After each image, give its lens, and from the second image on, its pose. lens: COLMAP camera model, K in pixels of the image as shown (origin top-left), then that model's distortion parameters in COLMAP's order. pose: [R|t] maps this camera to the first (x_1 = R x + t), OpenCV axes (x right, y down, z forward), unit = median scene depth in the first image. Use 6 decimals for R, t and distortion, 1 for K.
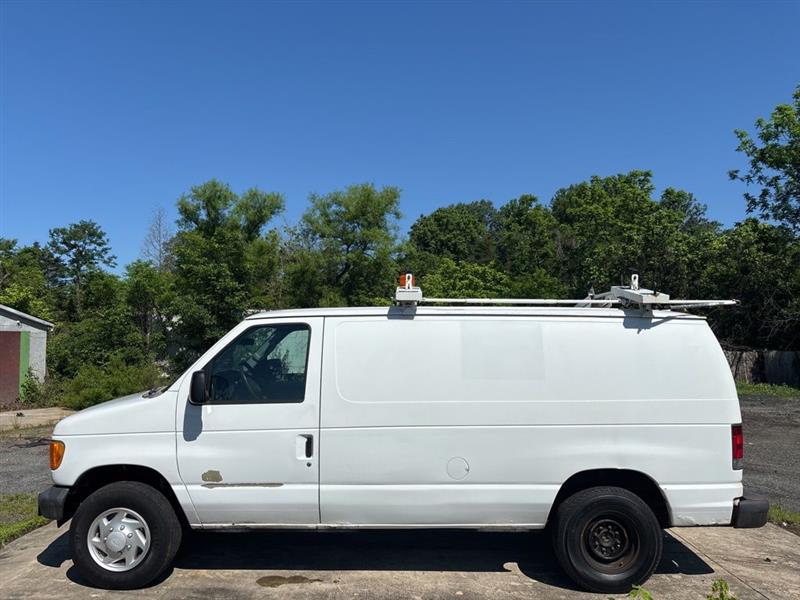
lens RADIAL K [[618.3, 0, 396.1], [0, 618.3, 305.6], [0, 0, 1]] dist [0.053646, -0.078136]
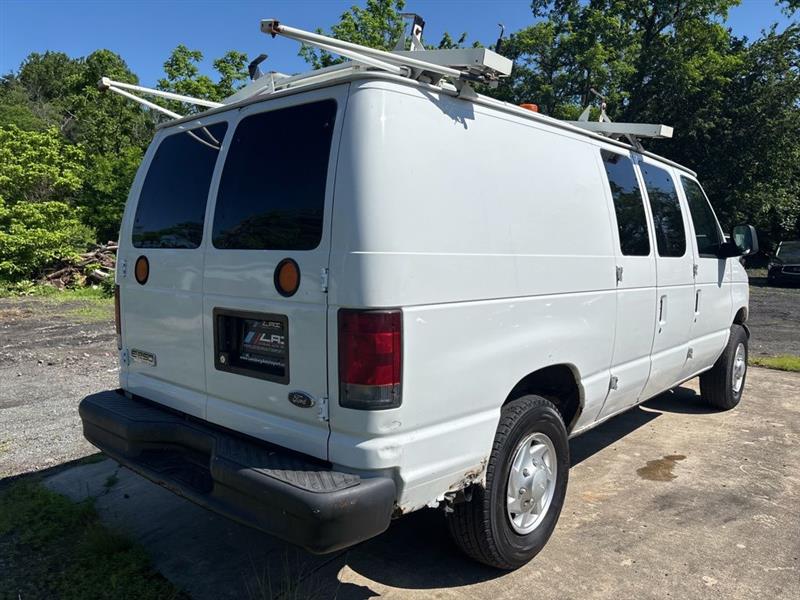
lens RADIAL K [[618.6, 0, 385.7], [0, 618.6, 297.5], [0, 0, 1]] dist [0.126840, -0.175681]
pose [[0.664982, -0.073860, 0.743199, -0.180278], [-0.037022, 0.990615, 0.131574, 0.018160], [-0.745942, -0.115009, 0.656006, 0.125913]]
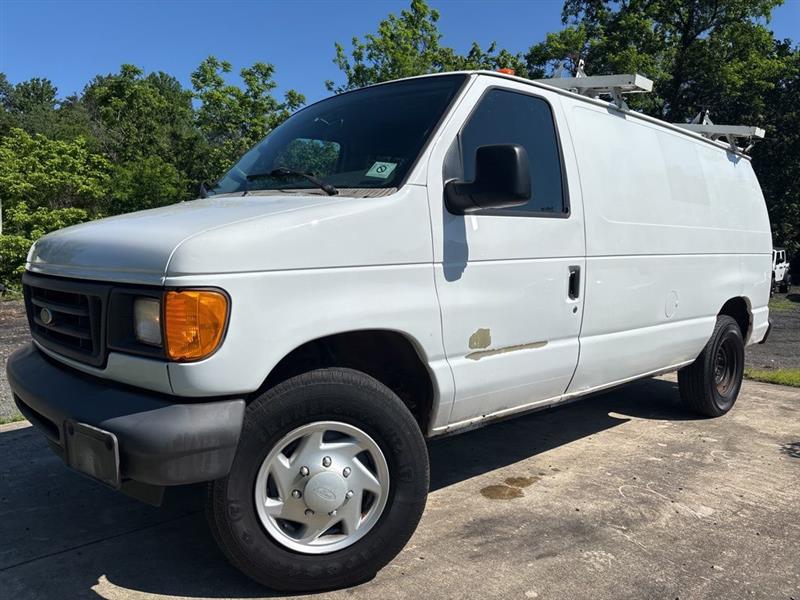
lens RADIAL K [[618.3, 0, 396.1], [0, 618.3, 305.6], [0, 0, 1]] dist [0.053646, -0.078136]
pose [[0.721483, -0.048808, 0.690710, -0.123159], [-0.044267, 0.992221, 0.116353, 0.029853], [-0.691016, -0.114522, 0.713710, 0.107338]]
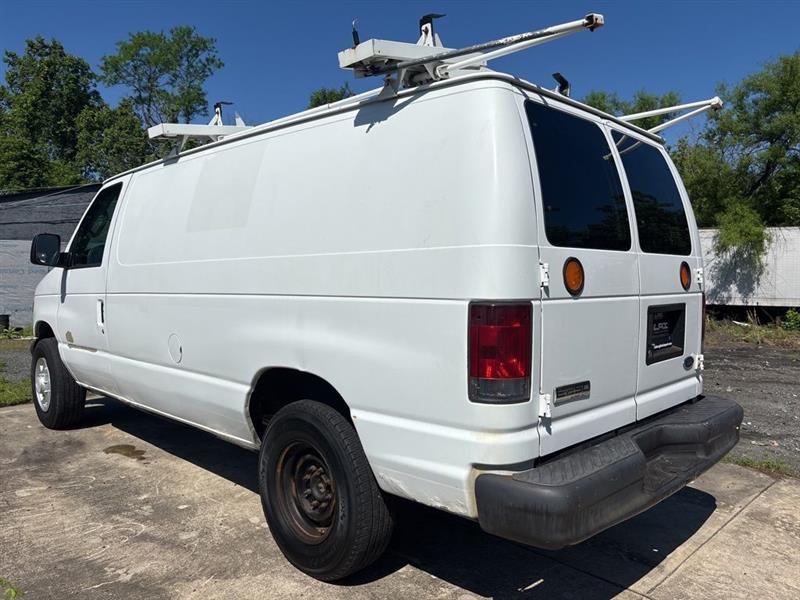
lens RADIAL K [[607.9, 0, 400.0], [0, 607.9, 300.0], [0, 0, 1]] dist [0.049787, -0.087777]
pose [[0.717081, 0.026638, -0.696480, 0.133244], [0.037816, 0.996311, 0.077040, 0.025622], [0.695963, -0.081582, 0.713428, 0.108708]]
